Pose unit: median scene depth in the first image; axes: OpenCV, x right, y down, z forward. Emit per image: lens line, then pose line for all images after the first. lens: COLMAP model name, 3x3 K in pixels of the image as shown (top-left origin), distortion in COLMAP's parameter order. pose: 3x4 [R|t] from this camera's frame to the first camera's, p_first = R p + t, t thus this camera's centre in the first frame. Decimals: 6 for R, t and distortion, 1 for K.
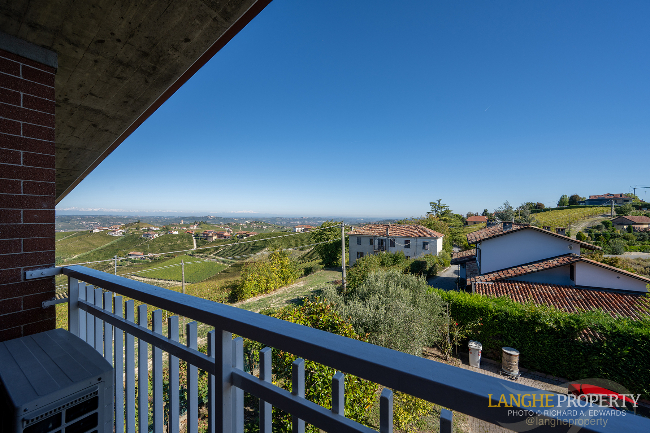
lens RADIAL K [[255.6, 0, 326.2], [0, 255.6, 218.7], [0, 0, 1]] dist [0.001159, 0.000303]
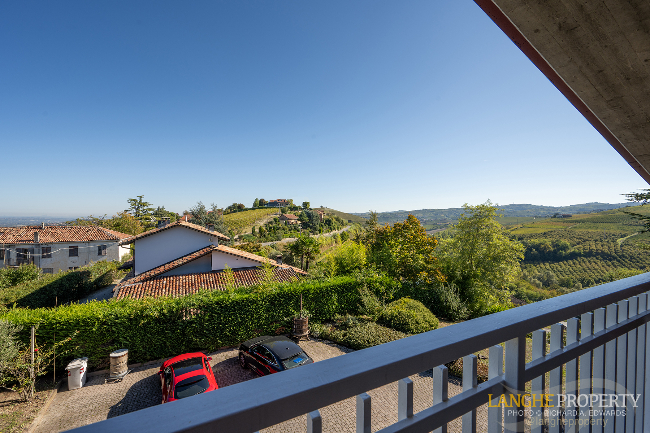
lens RADIAL K [[255.6, 0, 326.1], [0, 255.6, 218.3], [0, 0, 1]] dist [0.001159, 0.000303]
pose [[0.540714, -0.012792, 0.841110, 0.086852], [0.009275, 0.999914, 0.009245, 0.000353], [-0.841156, 0.002802, 0.540786, -0.050288]]
